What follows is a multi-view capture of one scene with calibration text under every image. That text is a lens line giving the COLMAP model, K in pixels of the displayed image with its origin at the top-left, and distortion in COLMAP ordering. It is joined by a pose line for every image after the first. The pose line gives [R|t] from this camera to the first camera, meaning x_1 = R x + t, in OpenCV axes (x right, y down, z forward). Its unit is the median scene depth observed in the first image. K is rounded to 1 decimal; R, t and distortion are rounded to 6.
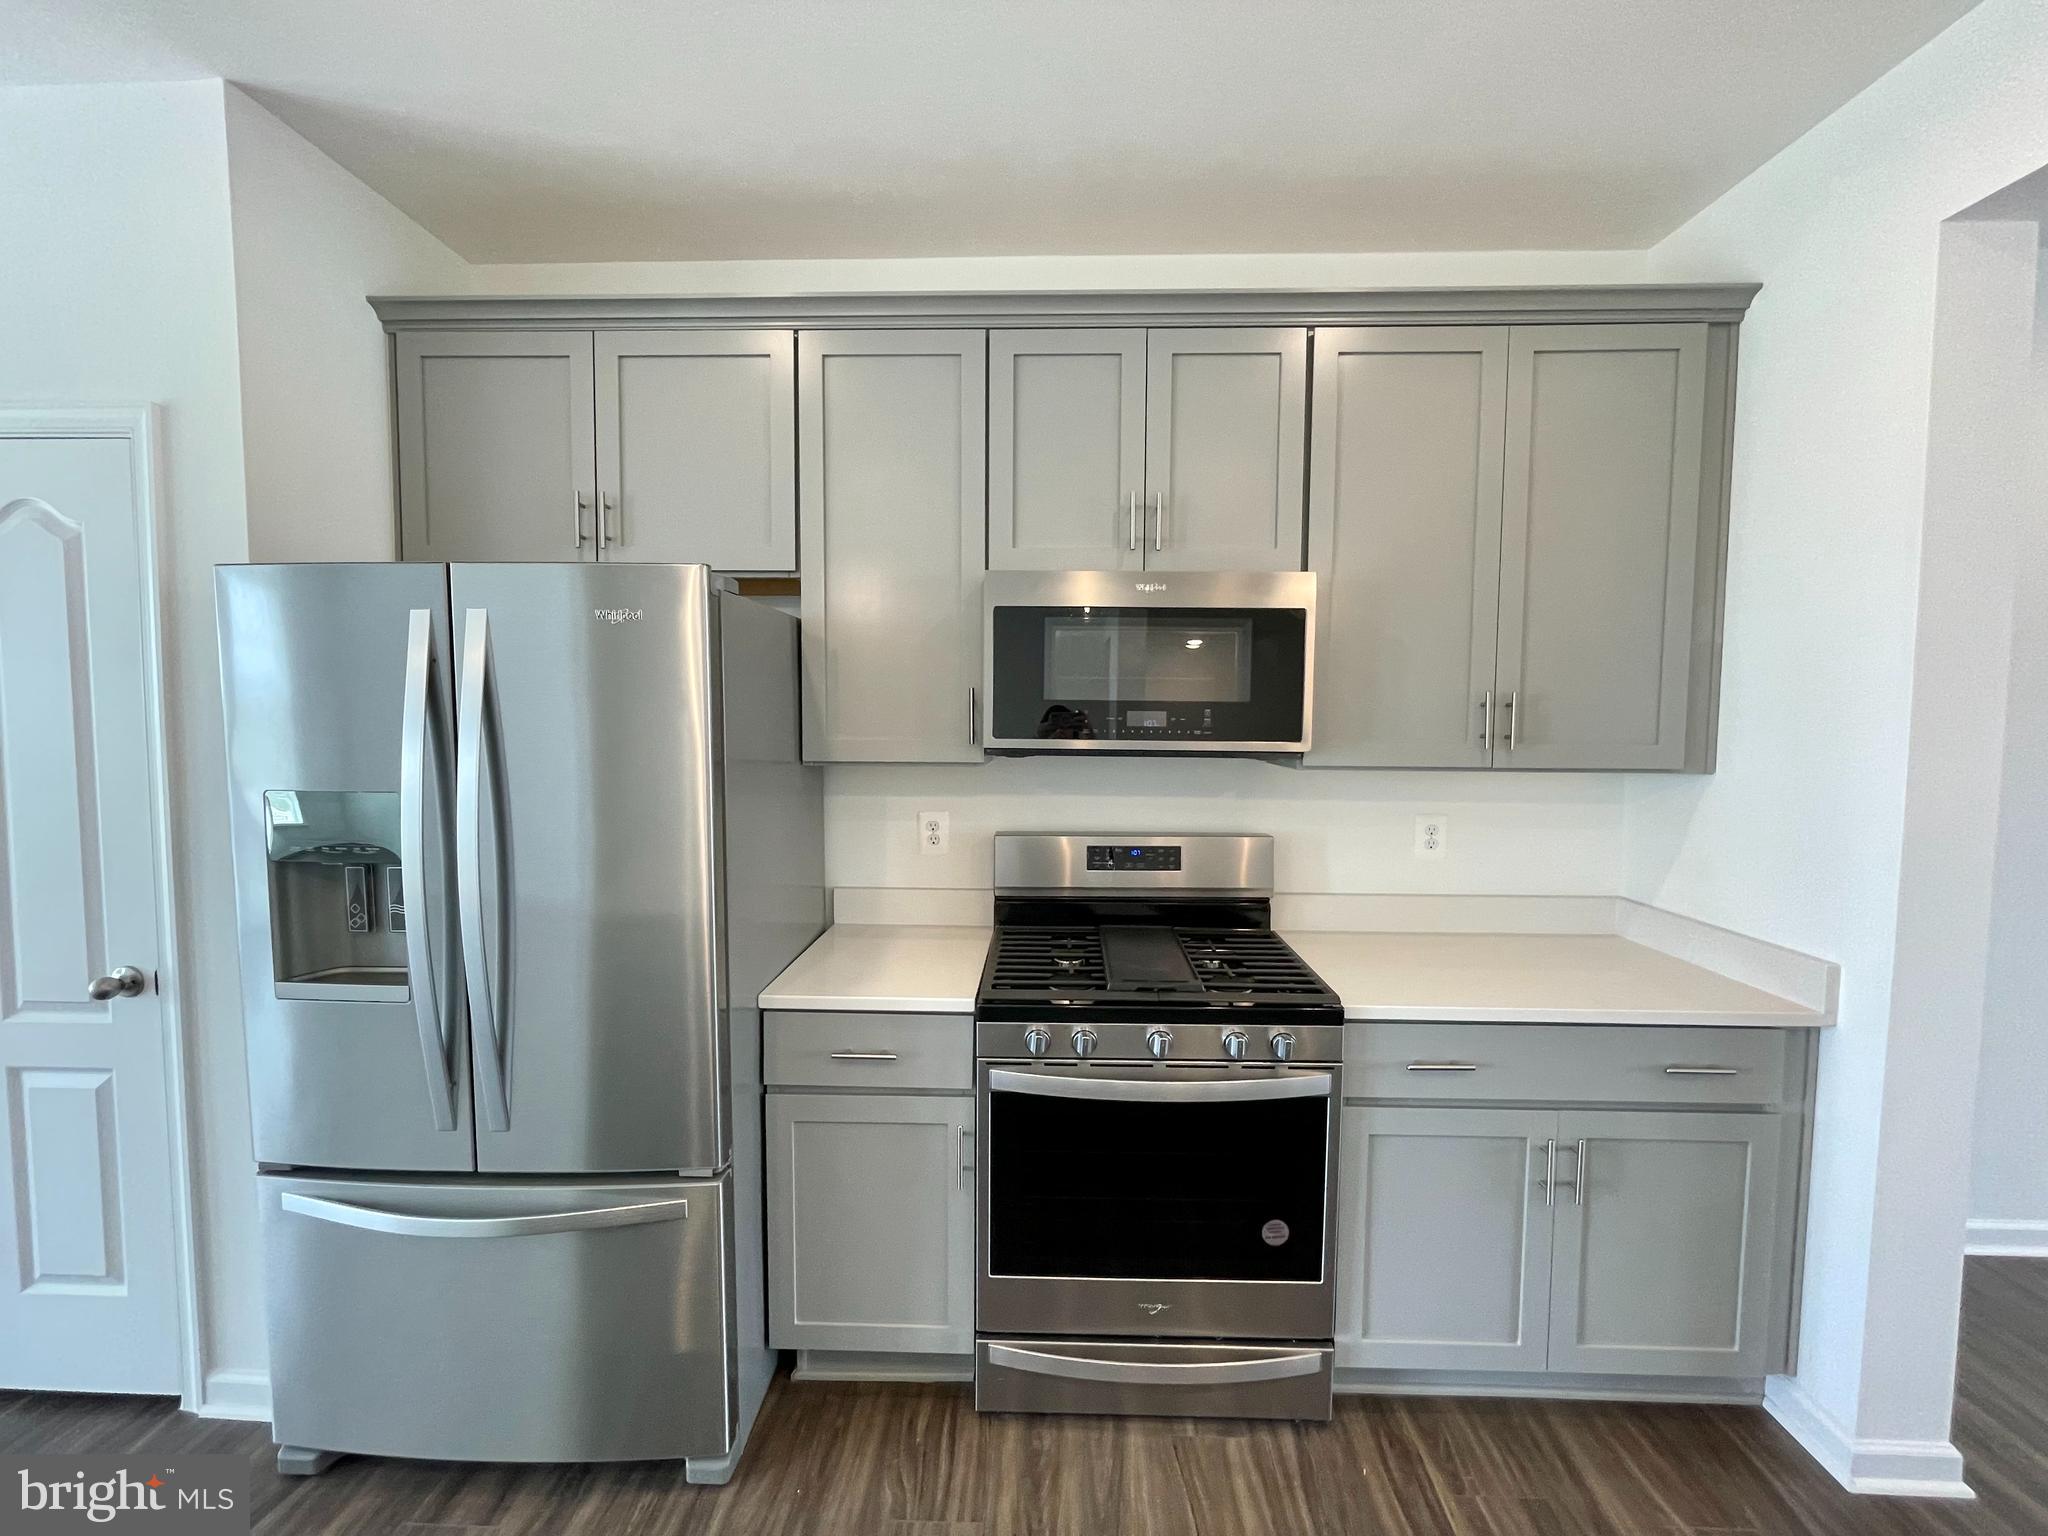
lens RADIAL K [[848.3, 0, 1024.8], [0, 848.3, 761.1], [0, 0, 1]] dist [-0.002407, -0.000673]
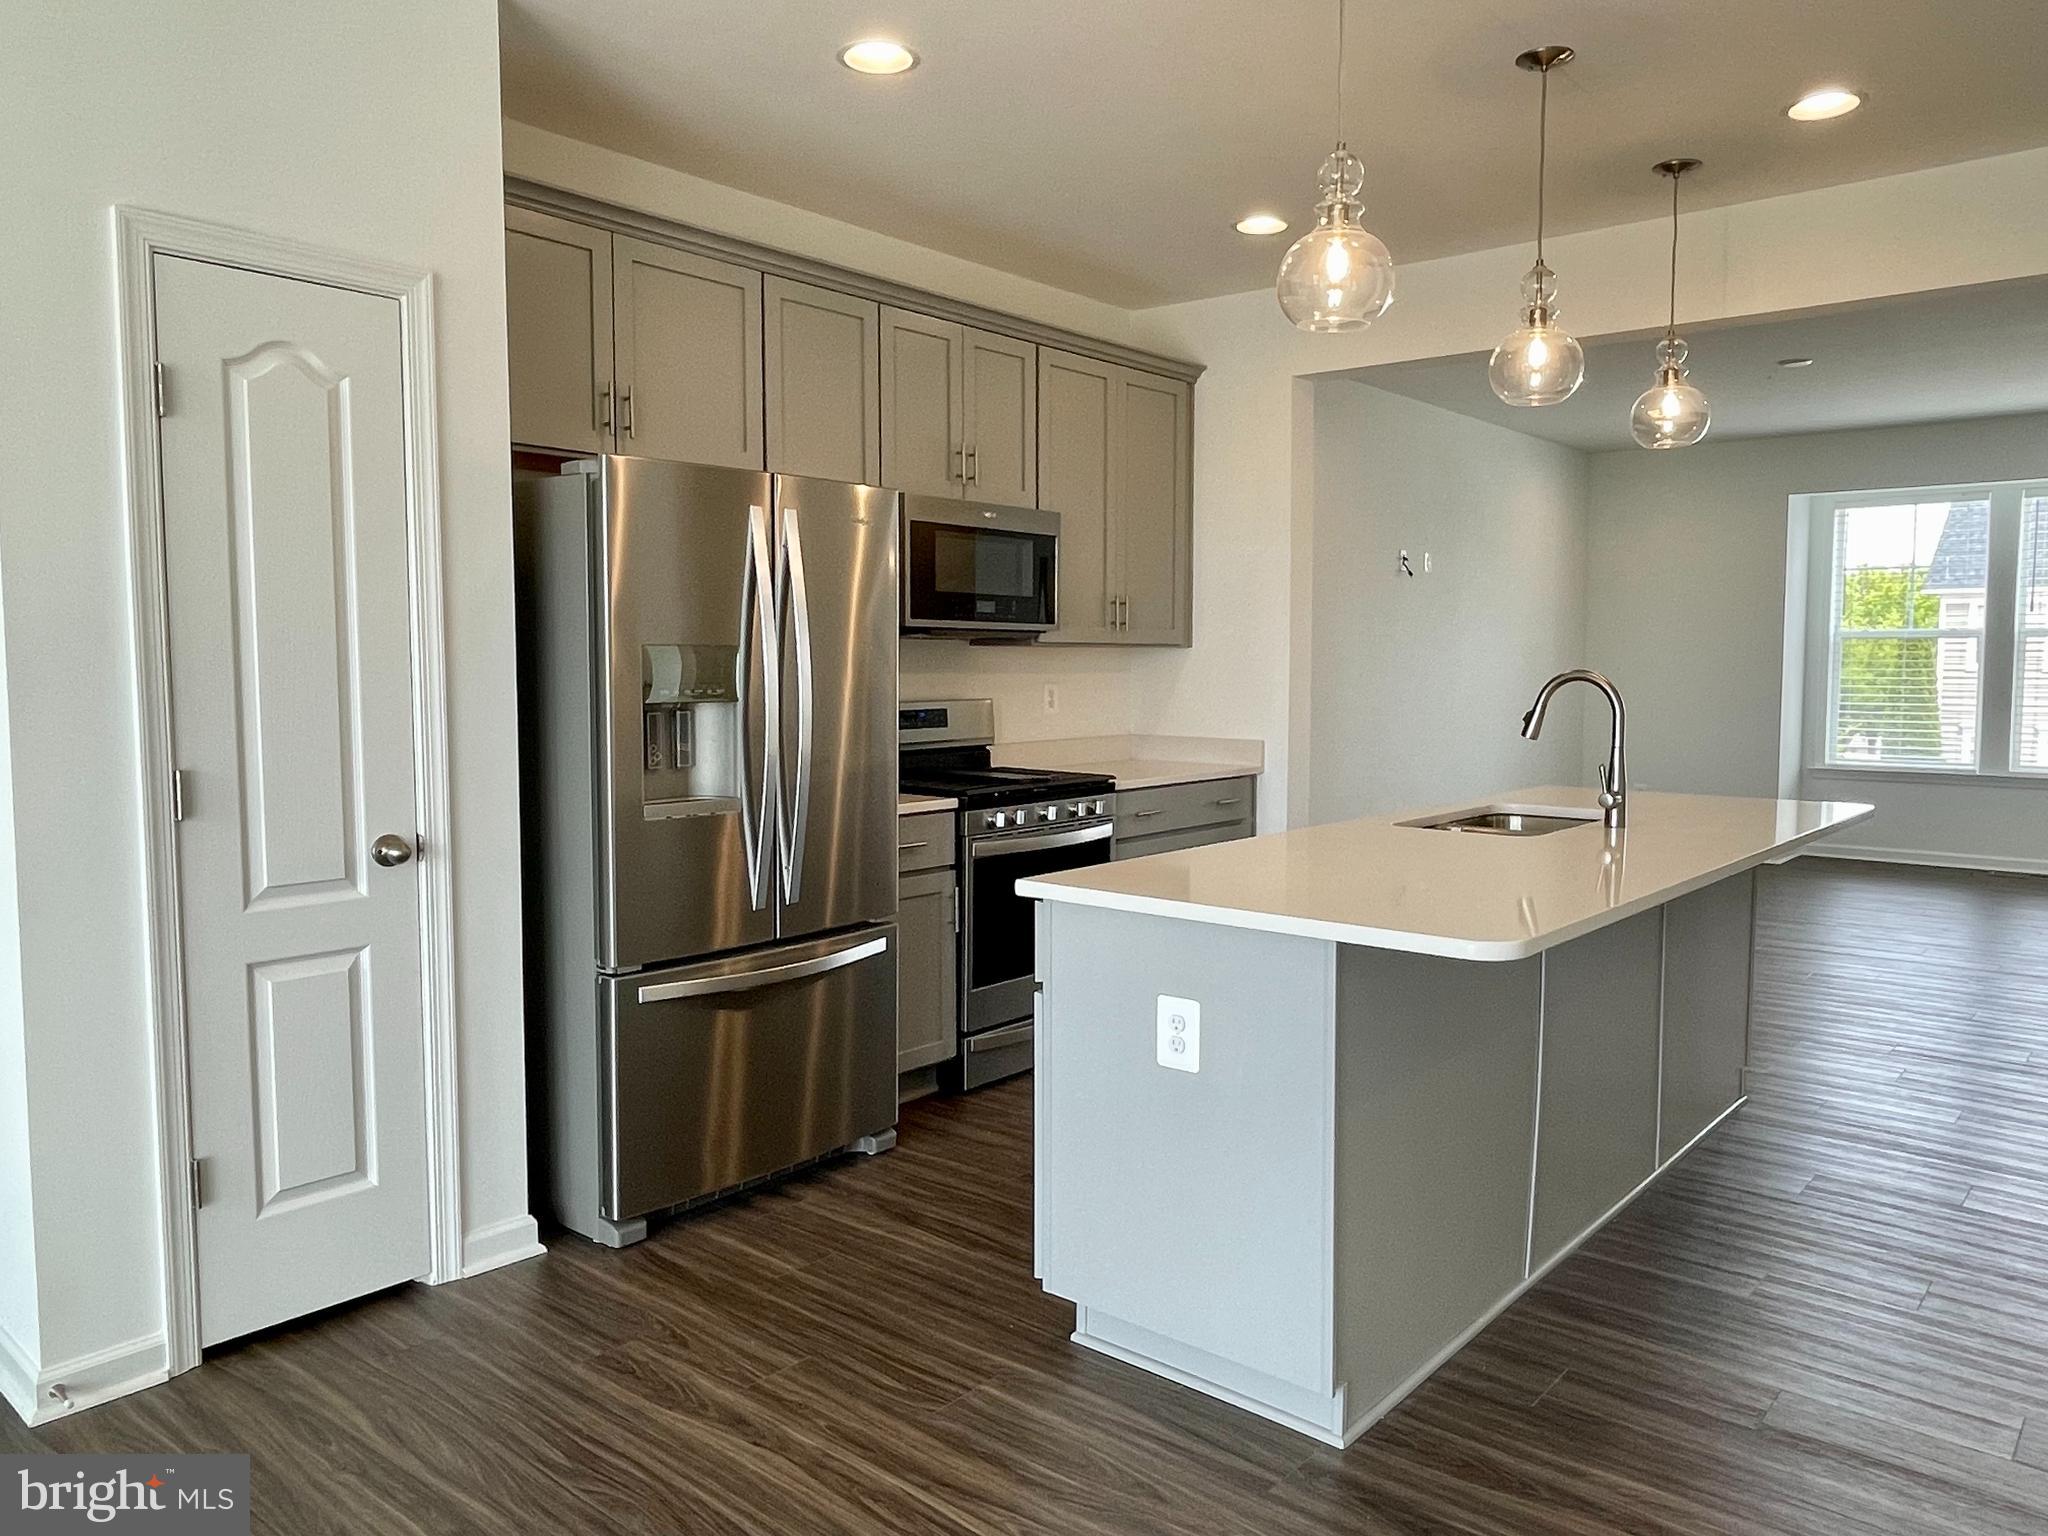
lens RADIAL K [[1442.0, 0, 1028.1], [0, 1442.0, 765.6], [0, 0, 1]] dist [-0.023512, 0.001763]
pose [[0.620298, -0.064083, 0.781744, -1.712440], [0.048529, 0.997883, 0.043295, 0.114272], [-0.782864, 0.011082, 0.622094, -0.551188]]
